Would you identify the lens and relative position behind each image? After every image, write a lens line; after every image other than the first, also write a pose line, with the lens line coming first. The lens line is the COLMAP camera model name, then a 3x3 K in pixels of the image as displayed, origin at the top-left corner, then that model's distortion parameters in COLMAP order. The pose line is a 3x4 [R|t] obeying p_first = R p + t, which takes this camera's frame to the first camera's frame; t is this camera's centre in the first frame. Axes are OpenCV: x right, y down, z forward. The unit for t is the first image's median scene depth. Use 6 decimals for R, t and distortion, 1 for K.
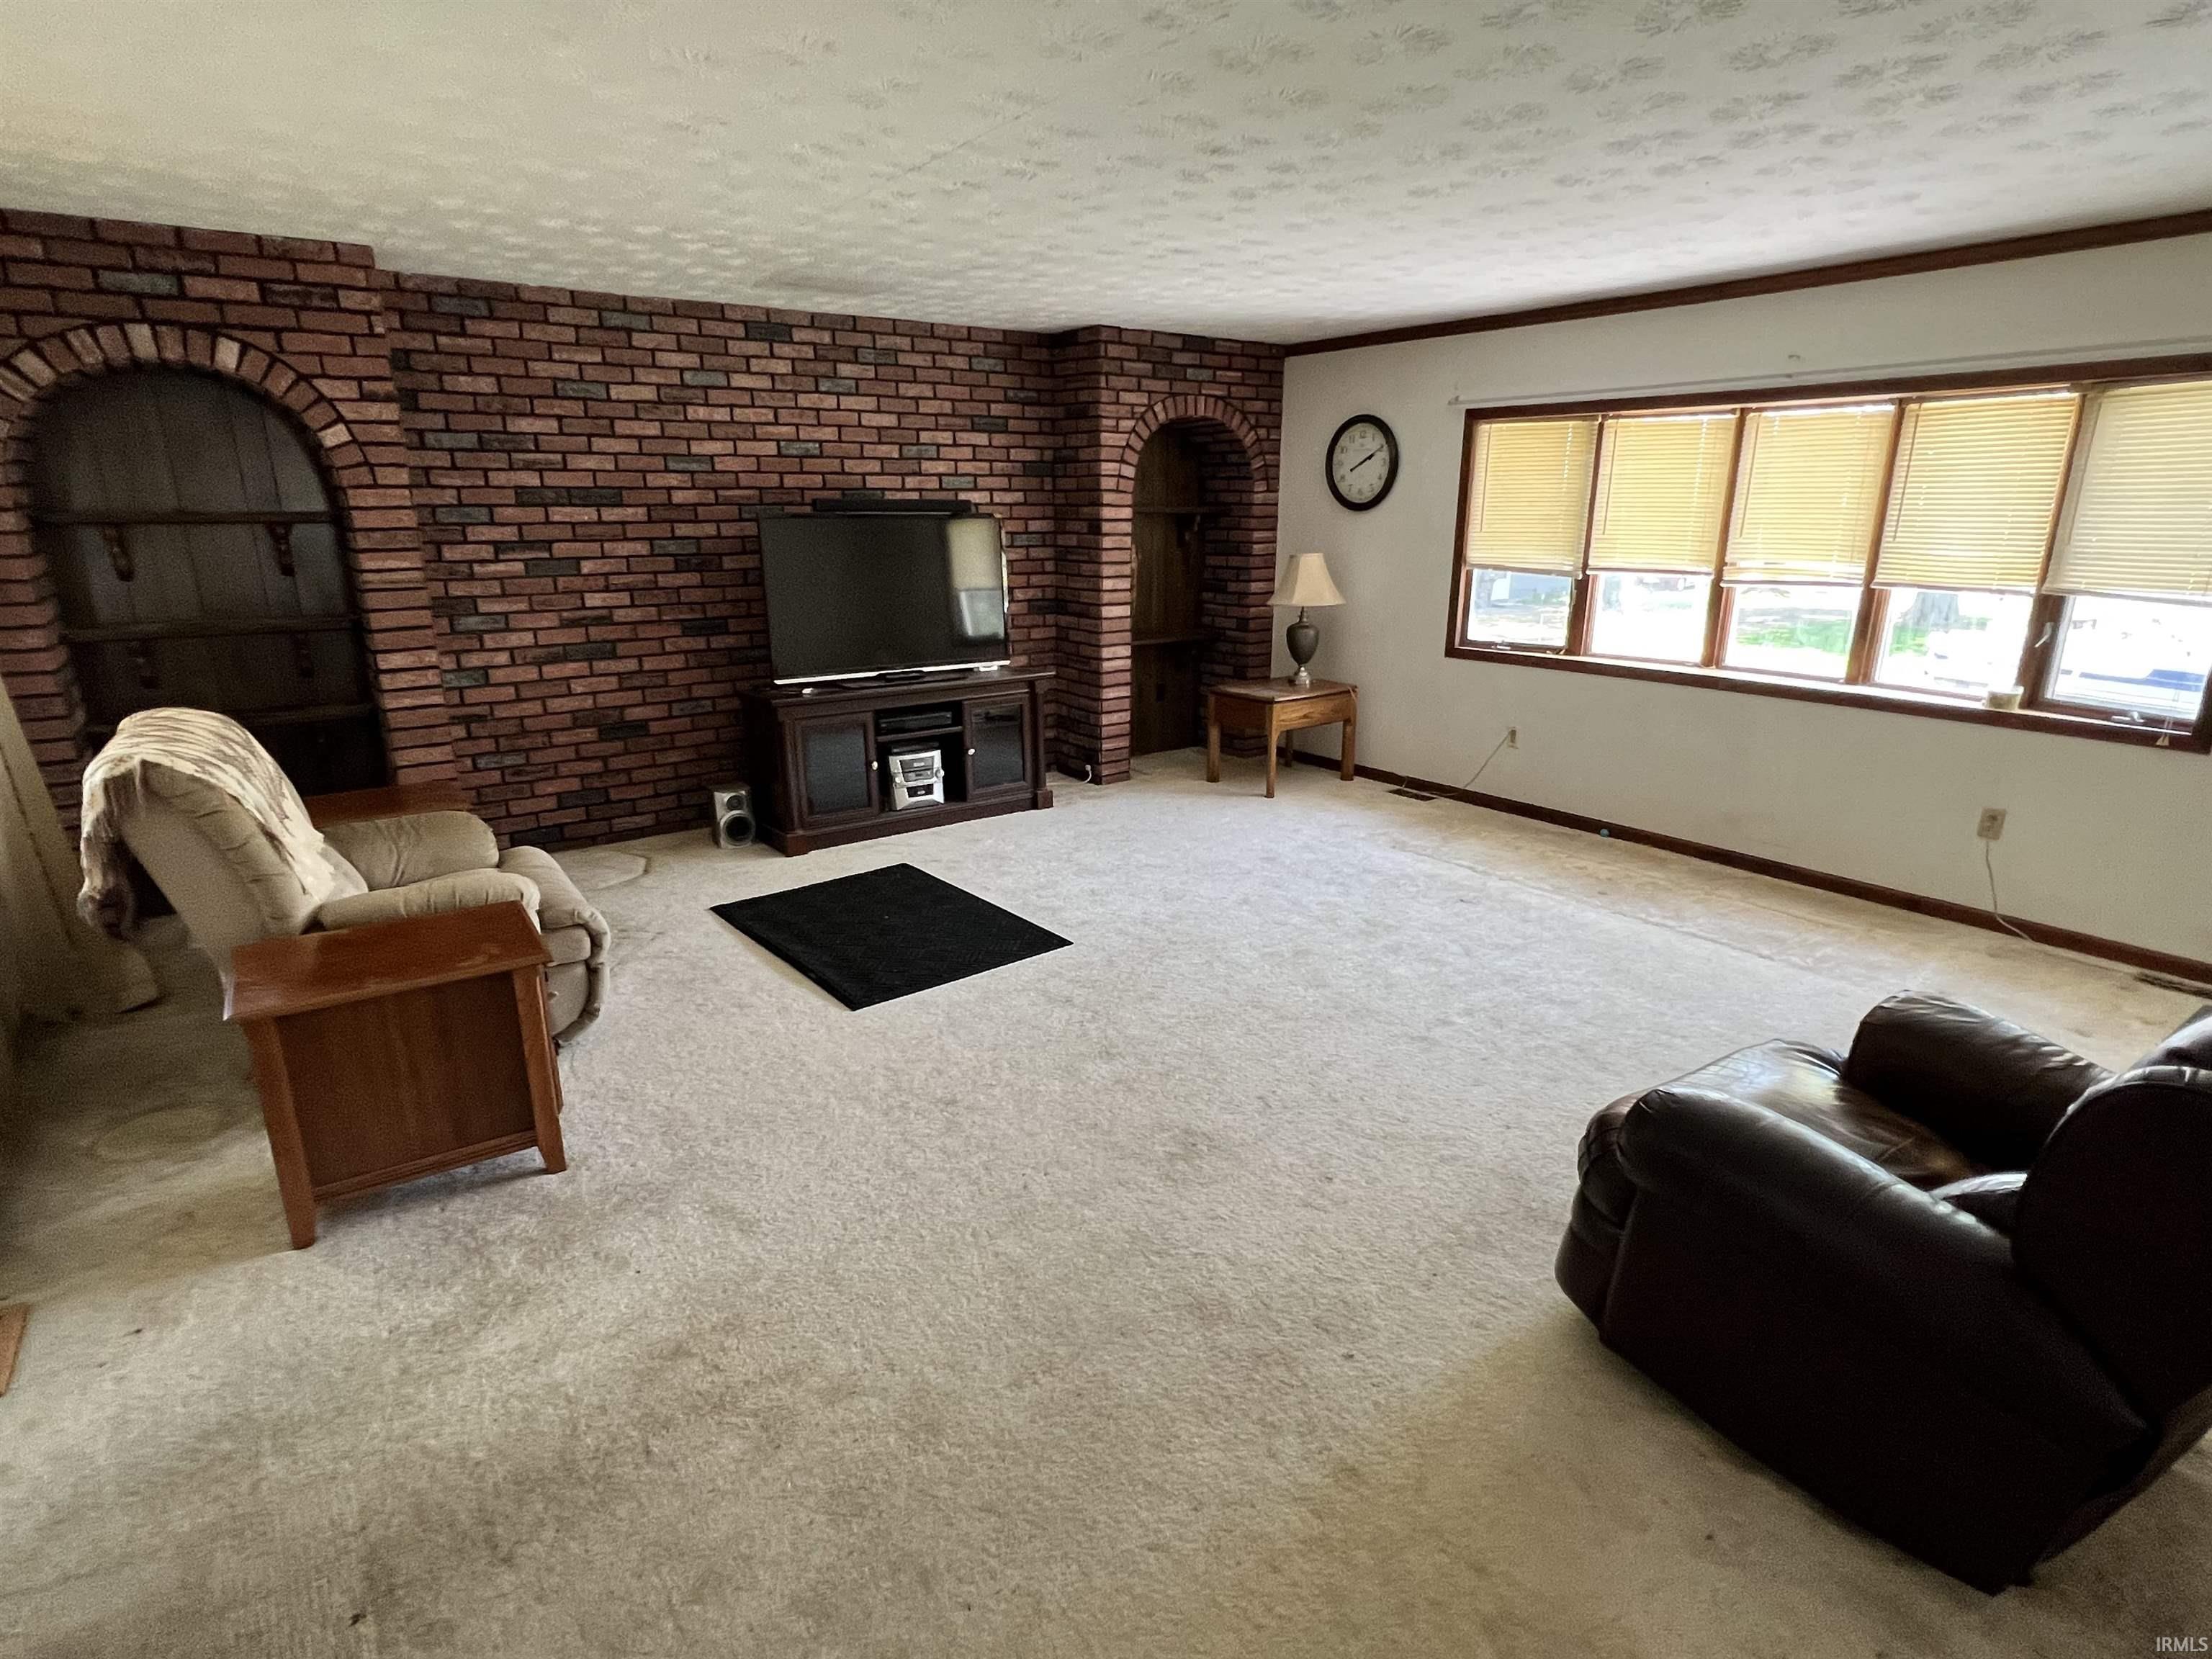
lens RADIAL K [[1135.0, 0, 1104.2], [0, 1135.0, 829.8], [0, 0, 1]] dist [-0.004658, 0.000865]
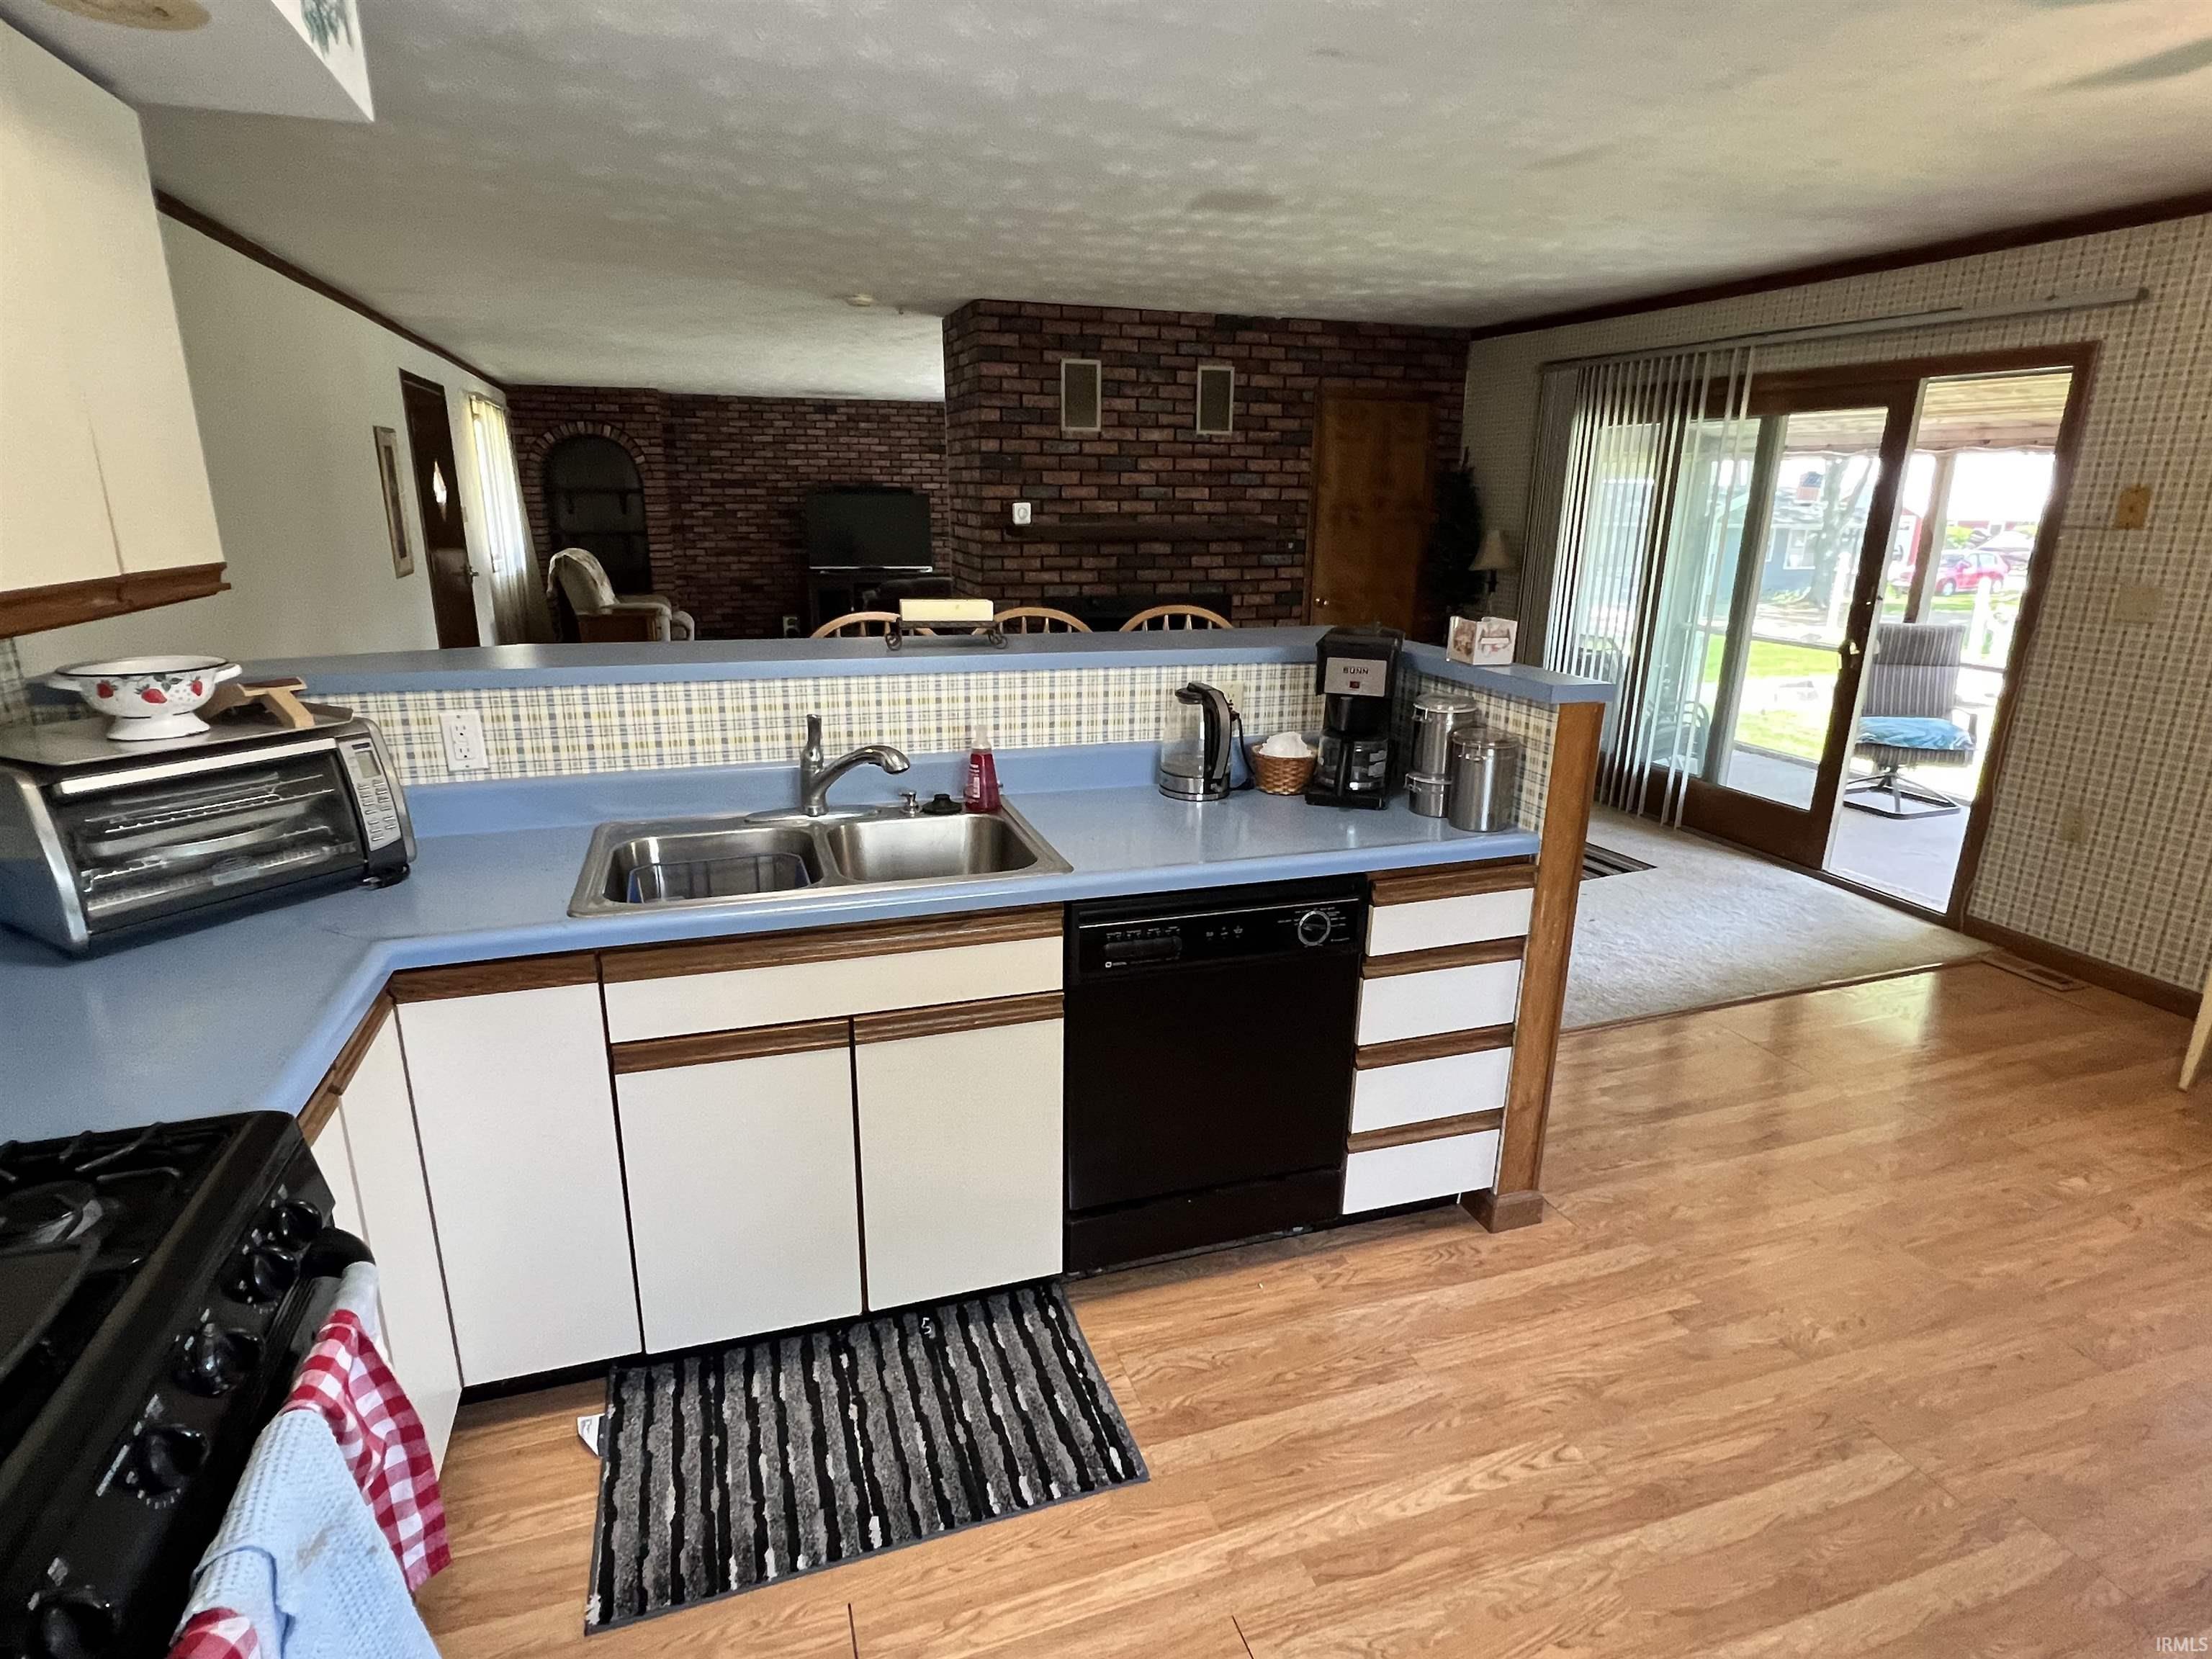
lens RADIAL K [[1135.0, 0, 1094.0], [0, 1135.0, 828.8], [0, 0, 1]] dist [-0.004658, 0.000865]
pose [[0.954847, 0.092449, -0.282348, 0.910066], [-0.091947, 0.995650, 0.015056, 0.293222], [0.282512, 0.011585, 0.959194, -0.965706]]
